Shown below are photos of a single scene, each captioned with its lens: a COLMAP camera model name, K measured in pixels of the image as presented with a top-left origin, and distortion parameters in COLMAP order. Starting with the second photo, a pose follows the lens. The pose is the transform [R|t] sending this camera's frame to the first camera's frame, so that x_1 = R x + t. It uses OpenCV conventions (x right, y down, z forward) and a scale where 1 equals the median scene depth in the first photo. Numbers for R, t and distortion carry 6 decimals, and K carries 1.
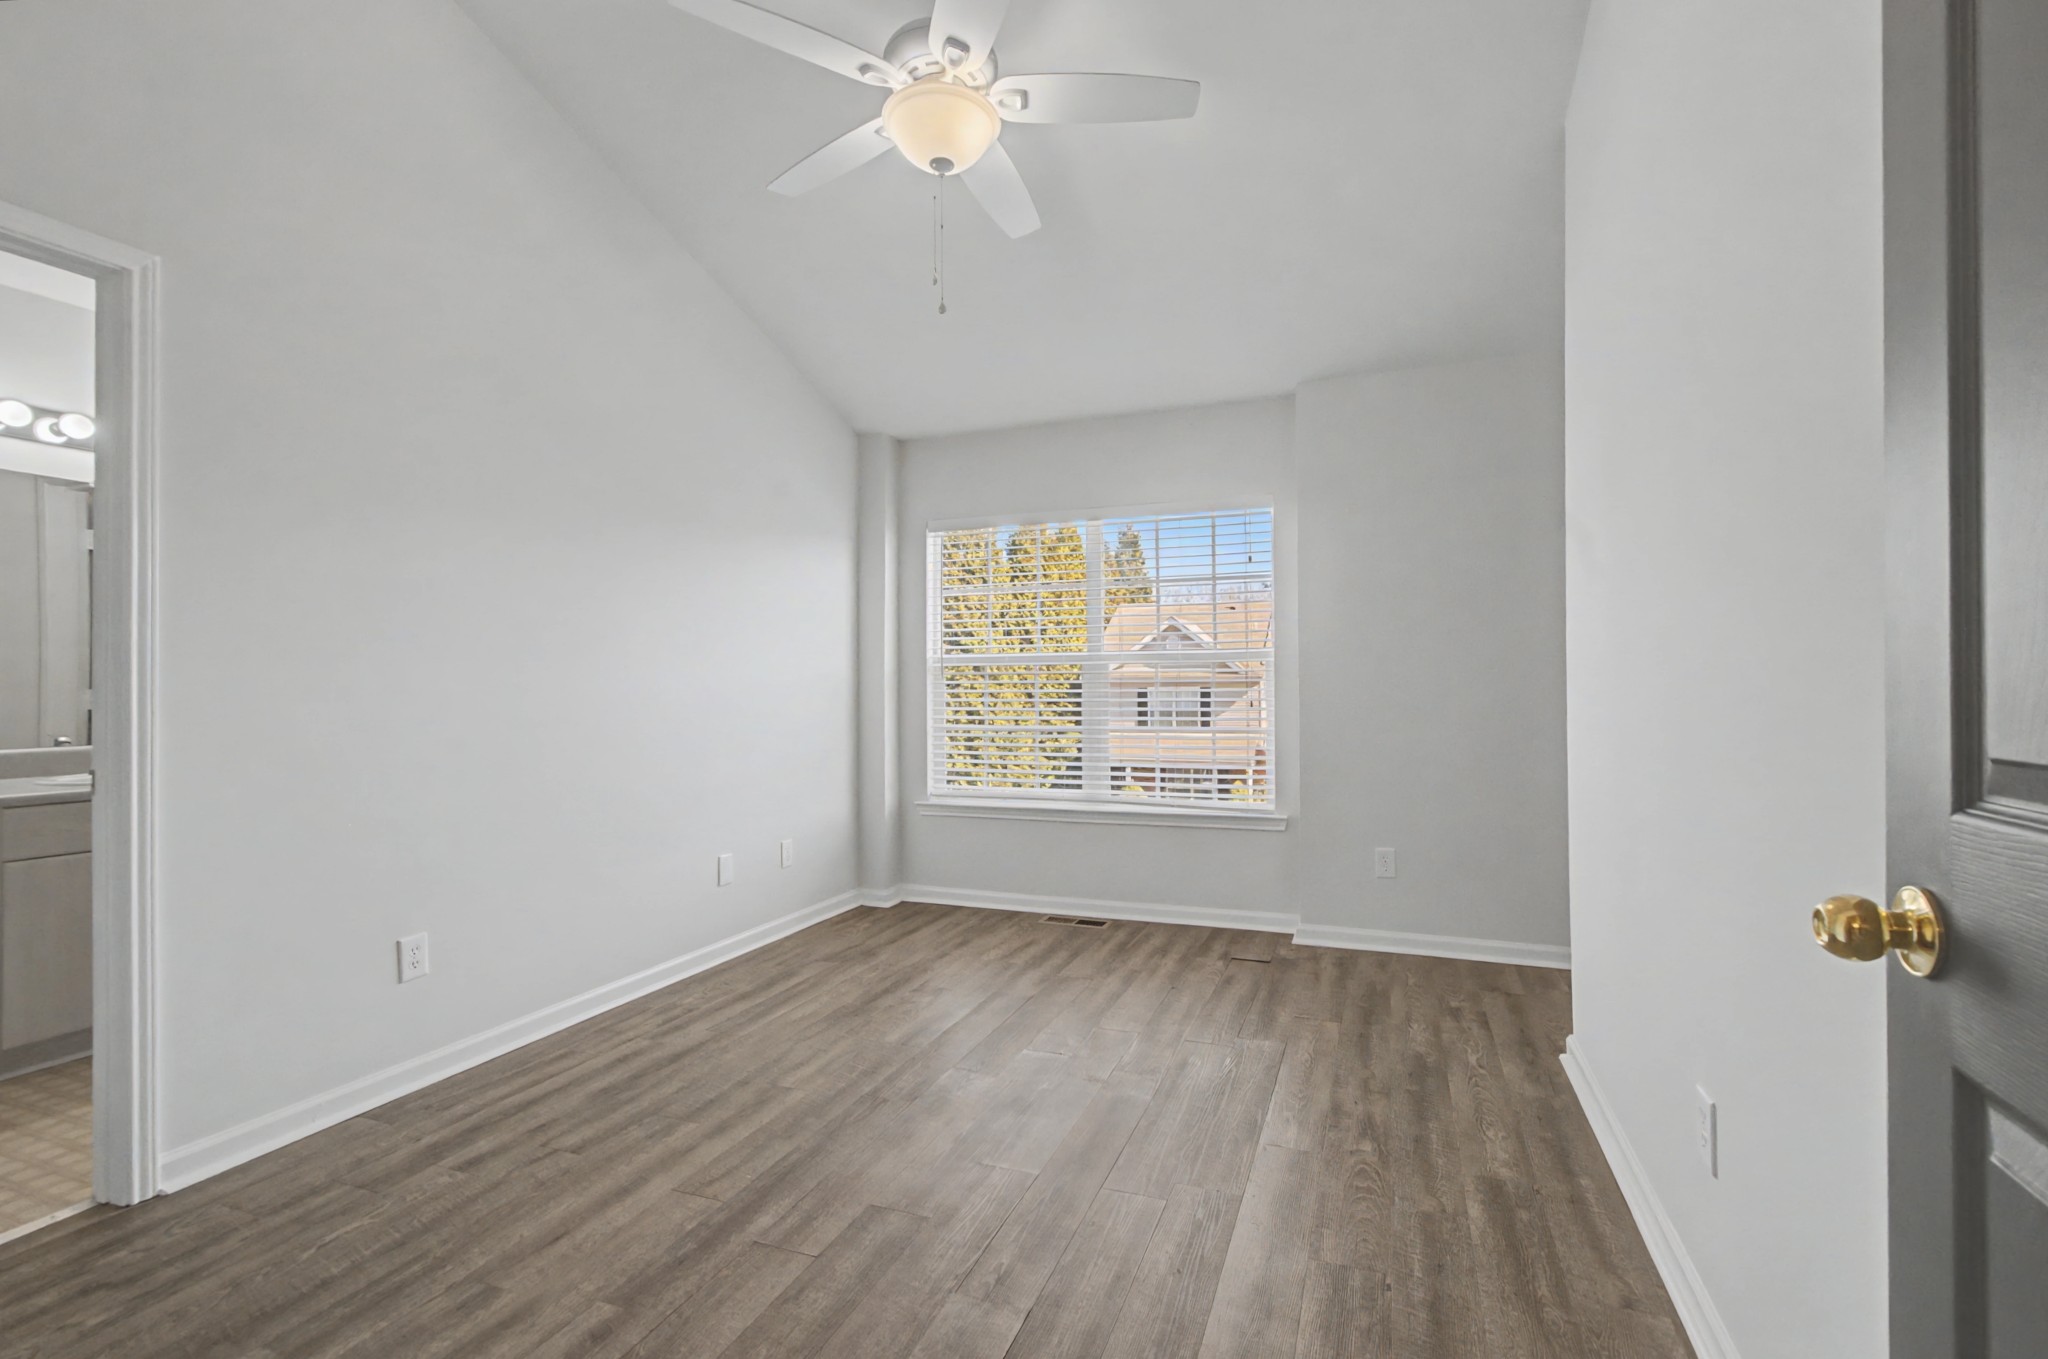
lens RADIAL K [[912.8, 0, 1024.0], [0, 912.8, 679.5], [0, 0, 1]] dist [0.004273, 0.000146]
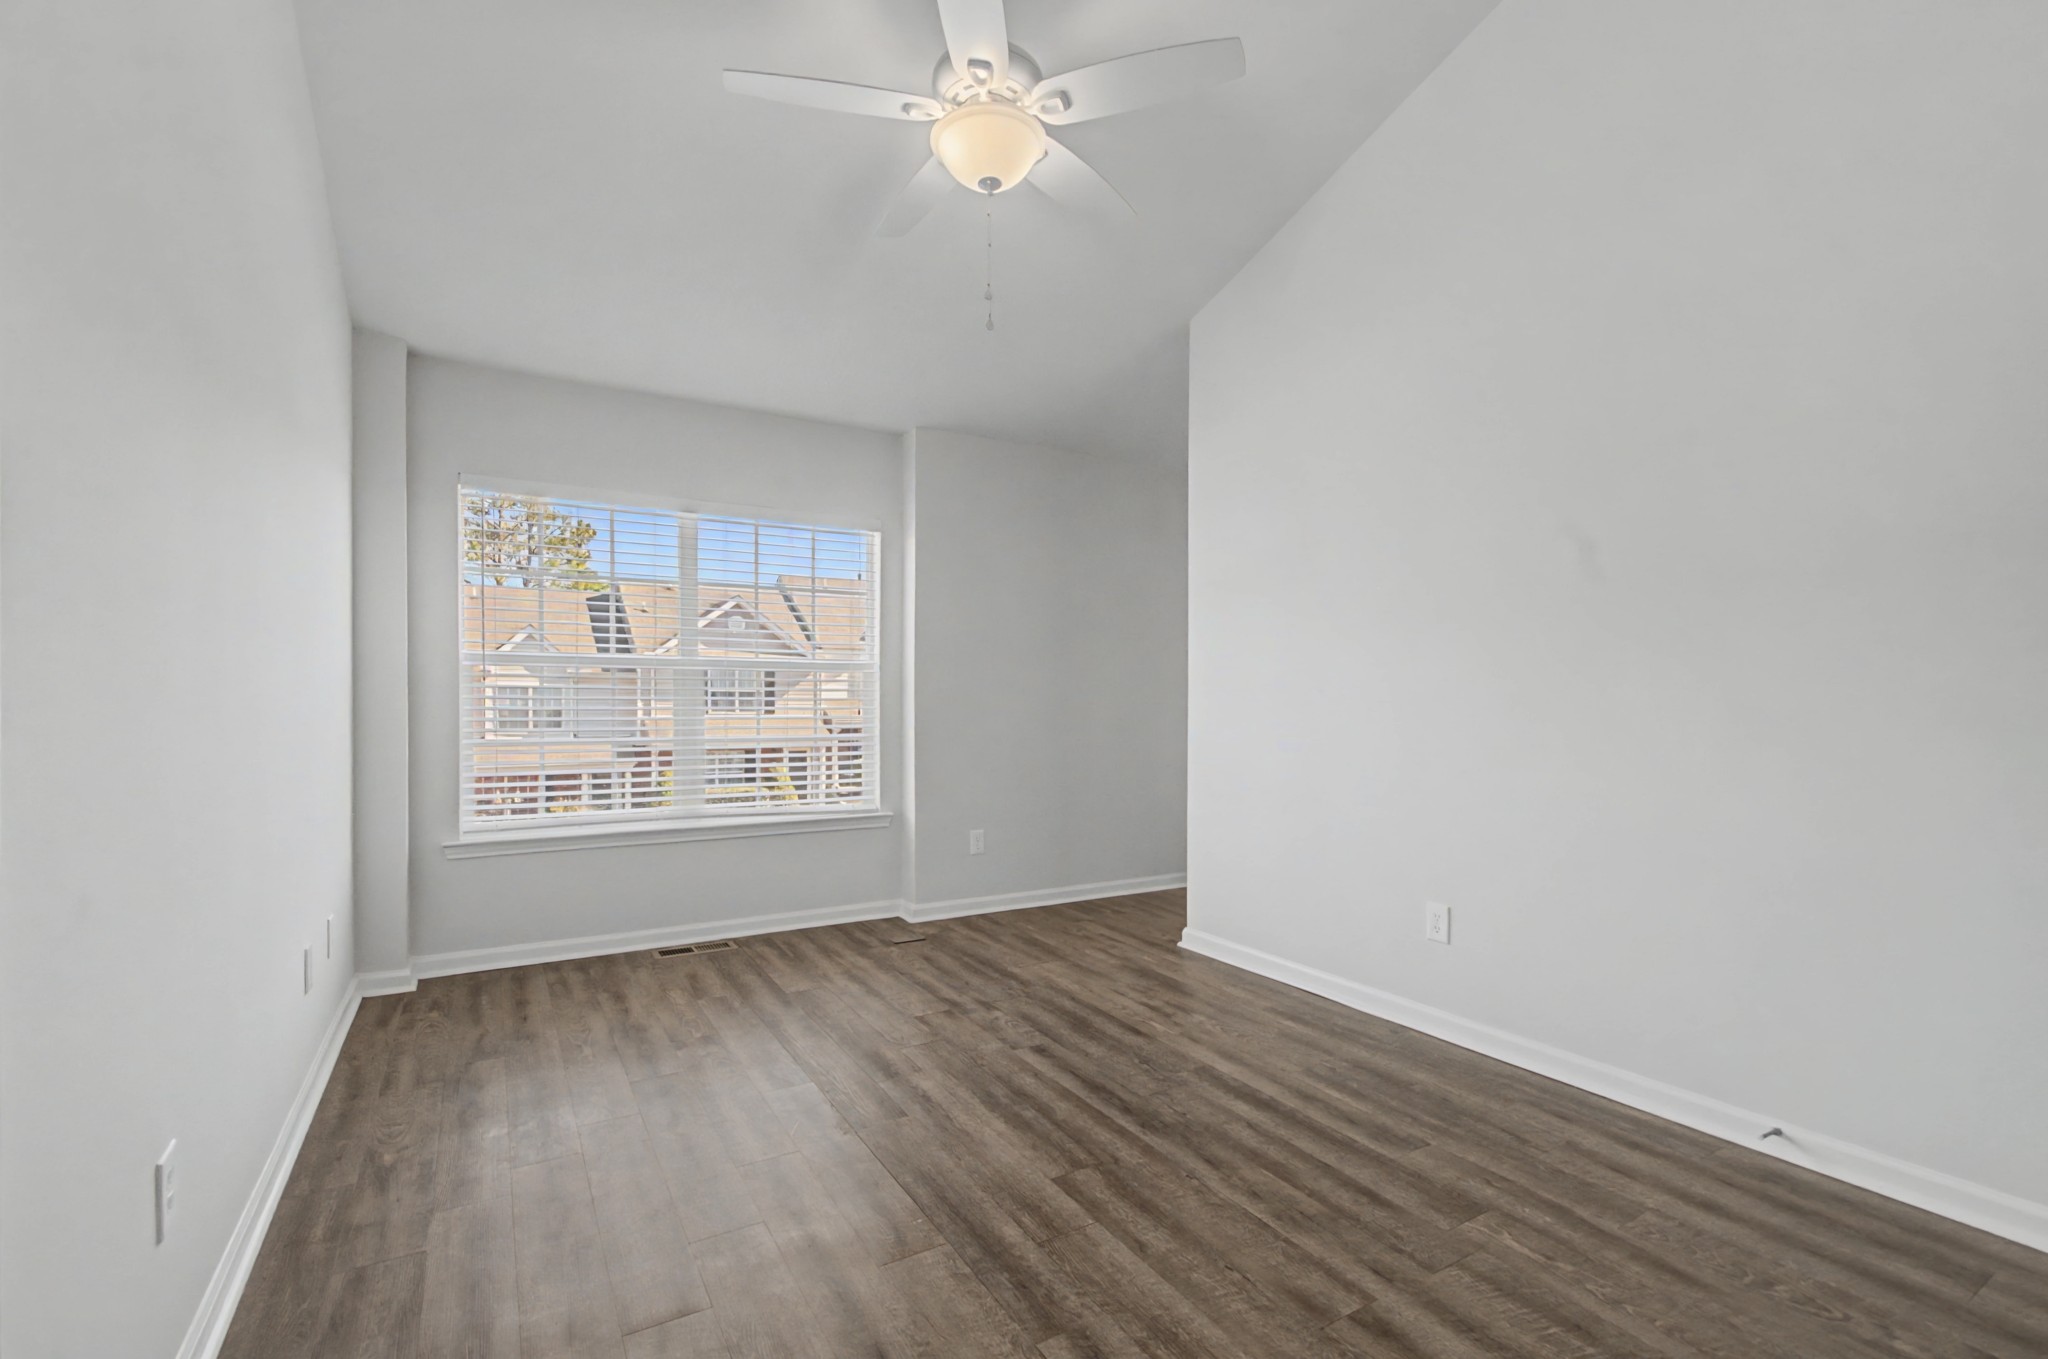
lens RADIAL K [[923.7, 0, 1029.0], [0, 923.7, 706.4], [0, 0, 1]] dist [-0.000540, -0.000563]
pose [[0.605226, 0.004436, 0.796042, -0.542586], [-0.019906, 0.999756, 0.009563, 0.005591], [-0.795805, -0.021634, 0.605166, 0.196260]]
